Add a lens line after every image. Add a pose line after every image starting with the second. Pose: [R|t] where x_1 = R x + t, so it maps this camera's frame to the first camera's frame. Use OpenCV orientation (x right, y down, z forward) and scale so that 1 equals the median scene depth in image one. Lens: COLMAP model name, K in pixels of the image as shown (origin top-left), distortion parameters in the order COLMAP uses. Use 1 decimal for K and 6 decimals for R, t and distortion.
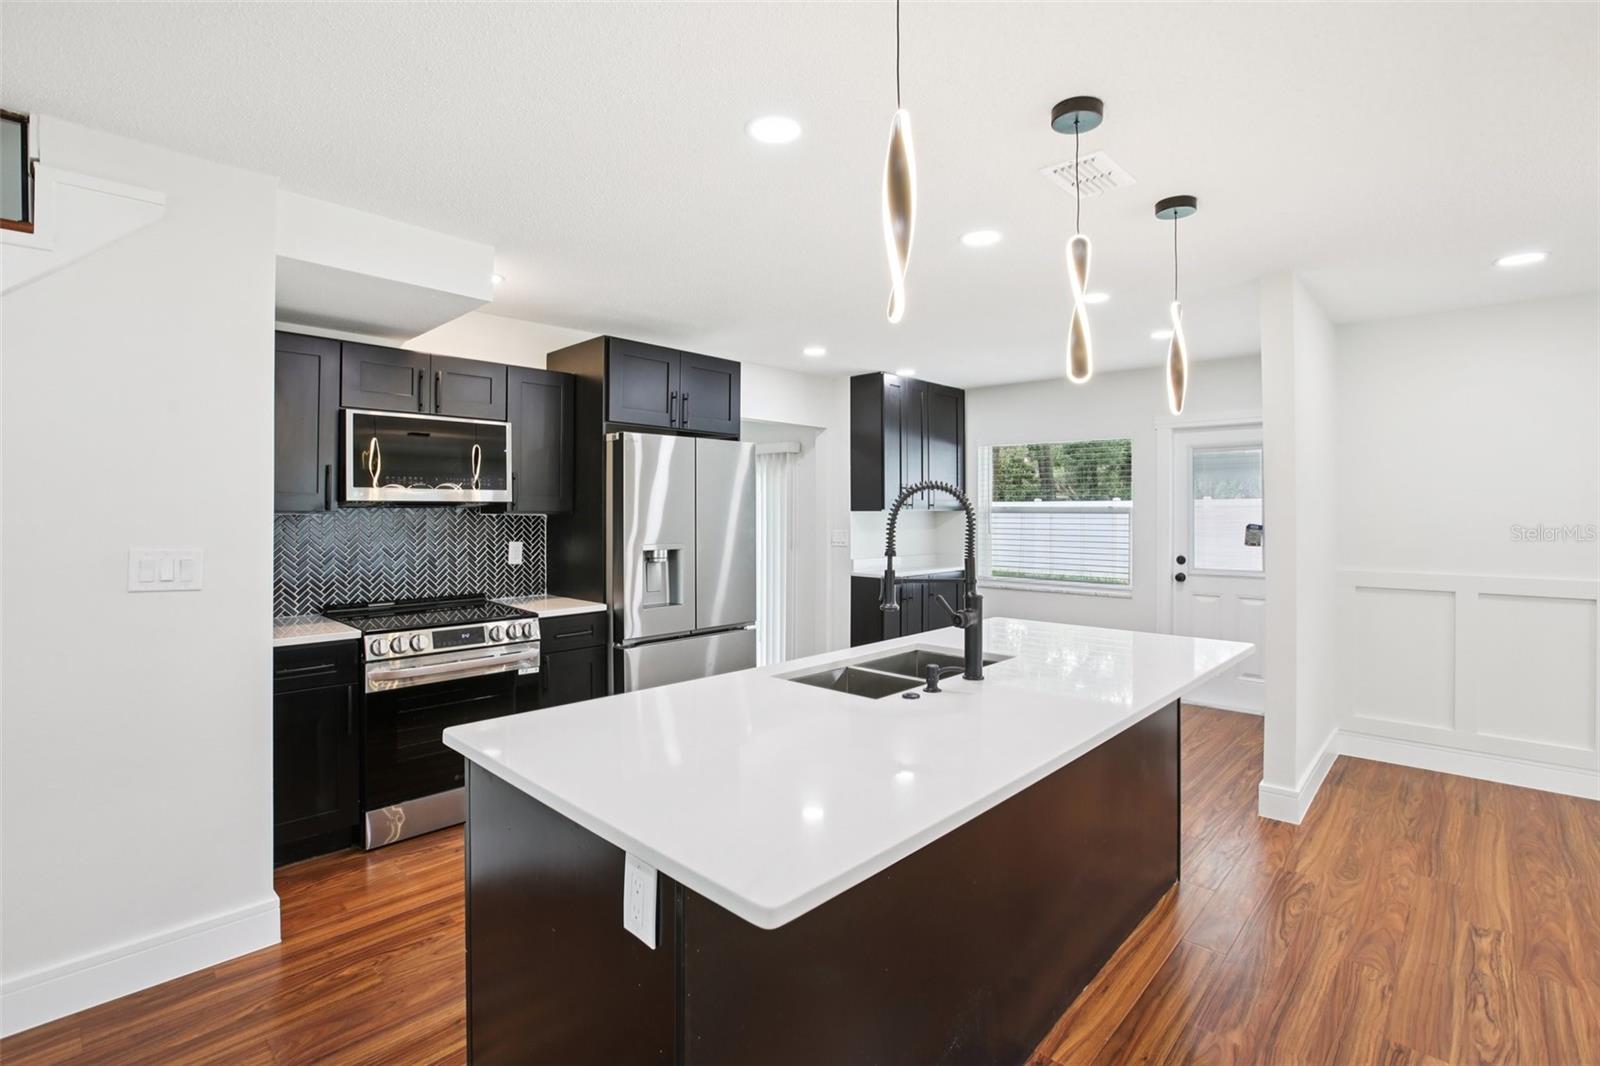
lens RADIAL K [[753.8, 0, 800.4], [0, 753.8, 505.2], [0, 0, 1]] dist [-0.029208, 0.000485]
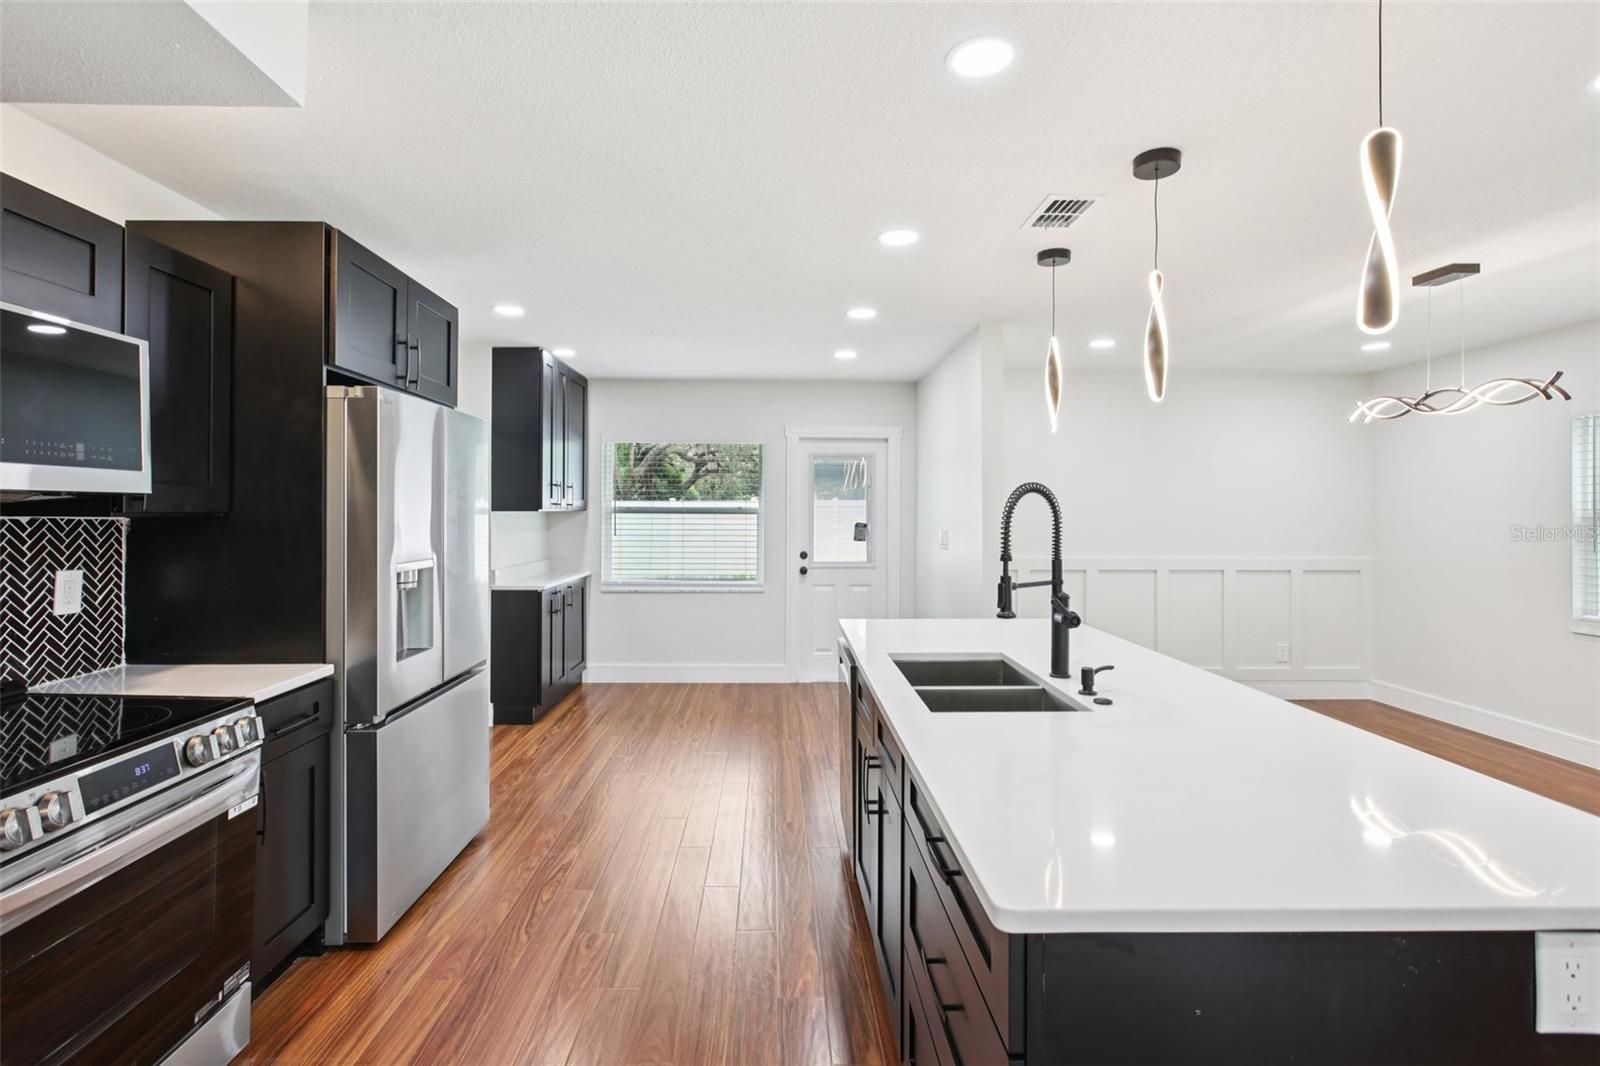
lens RADIAL K [[747.2, 0, 796.6], [0, 747.2, 490.7], [0, 0, 1]] dist [0.013862, 0.000132]
pose [[0.713200, 0.020986, 0.700646, -0.385570], [-0.008210, 0.999733, -0.021587, 0.000875], [-0.700912, 0.009644, 0.713182, 0.275063]]
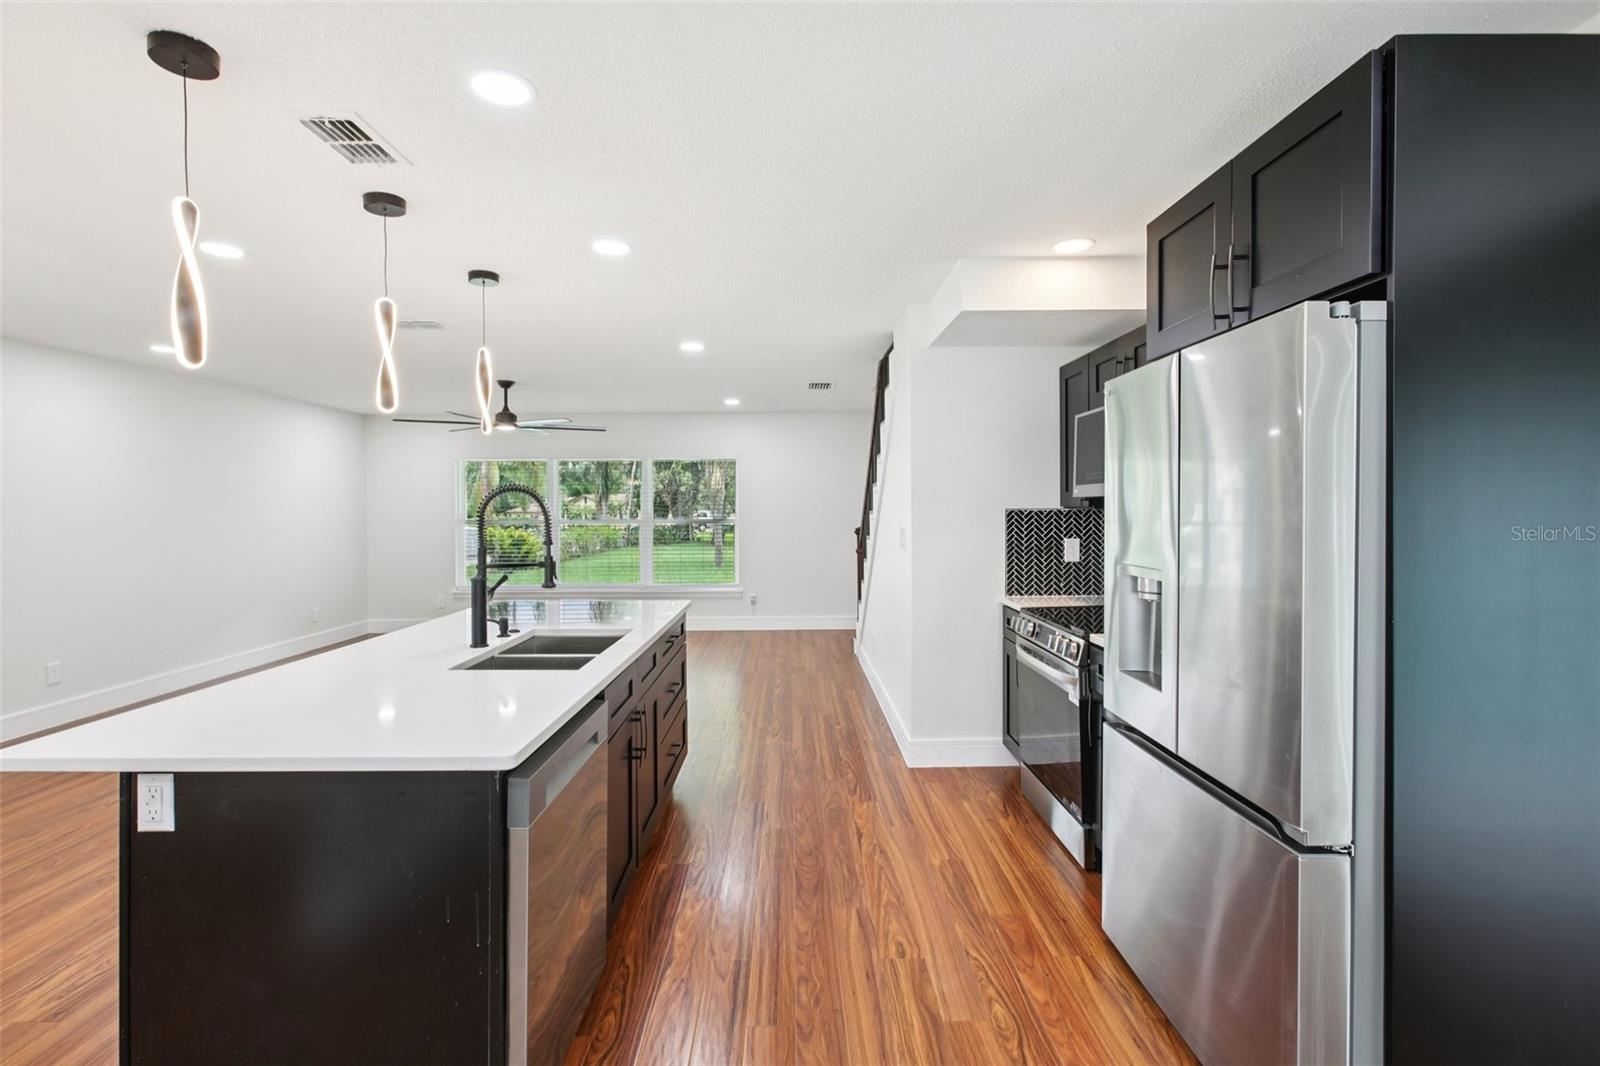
lens RADIAL K [[737.5, 0, 798.8], [0, 737.5, 517.9], [0, 0, 1]] dist [-0.001159, 0.000106]
pose [[-0.727507, 0.014630, -0.685944, 0.339491], [0.011353, 0.999892, 0.009285, 0.008039], [0.686006, -0.001033, -0.727595, 1.146686]]
